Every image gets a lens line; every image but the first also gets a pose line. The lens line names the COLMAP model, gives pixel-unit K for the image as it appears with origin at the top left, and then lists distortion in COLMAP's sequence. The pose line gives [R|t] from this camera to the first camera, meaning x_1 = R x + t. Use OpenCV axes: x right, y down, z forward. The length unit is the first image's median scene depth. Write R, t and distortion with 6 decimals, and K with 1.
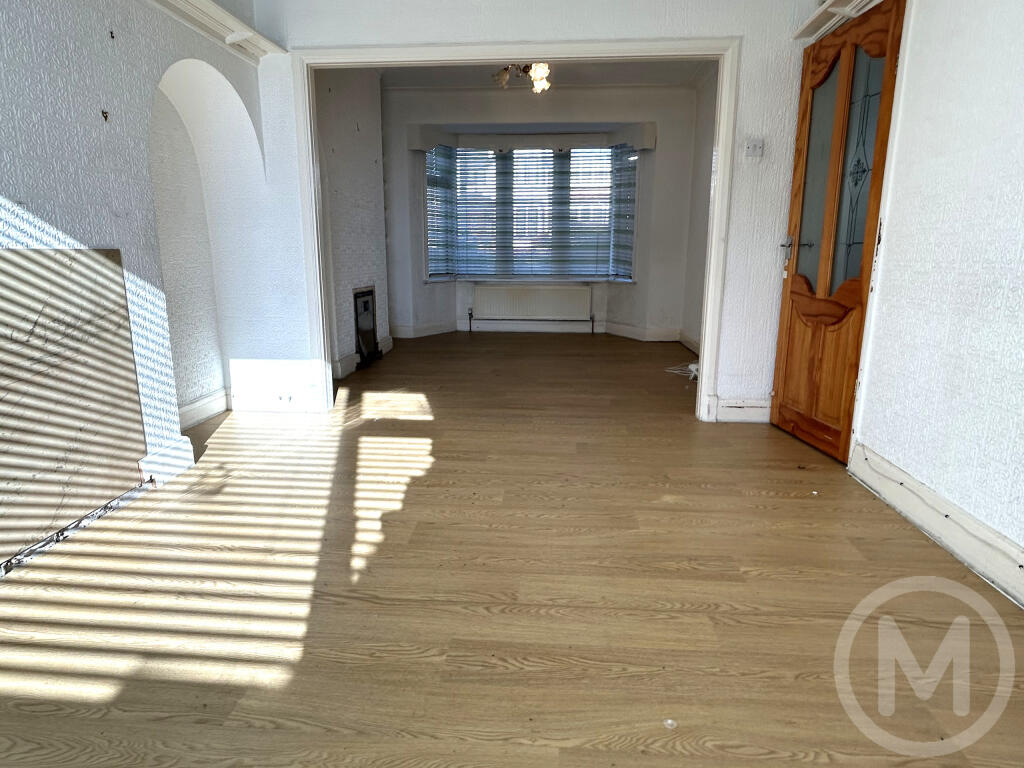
lens RADIAL K [[587.8, 0, 514.6], [0, 587.8, 376.4], [0, 0, 1]] dist [0.003474, -0.000218]
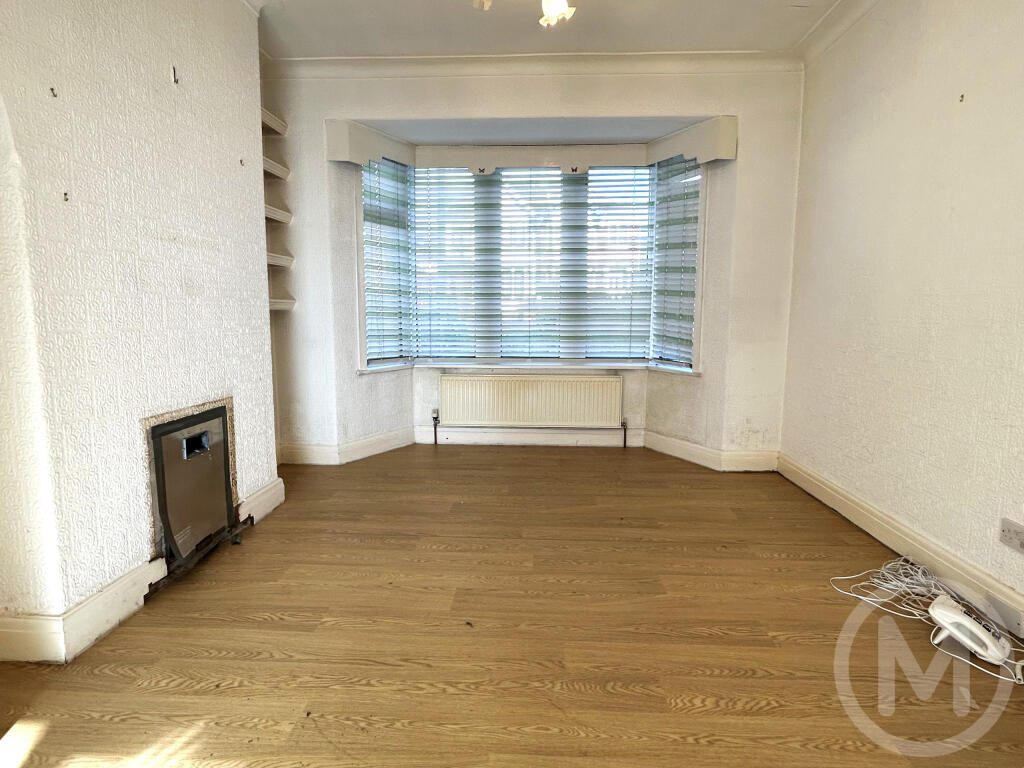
lens RADIAL K [[587.8, 0, 511.5], [0, 587.8, 387.9], [0, 0, 1]] dist [0.003474, -0.000218]
pose [[0.999809, -0.002522, 0.019363, -0.004770], [0.004126, 0.996517, -0.083292, -0.103356], [-0.019085, 0.083356, 0.996337, 0.426055]]
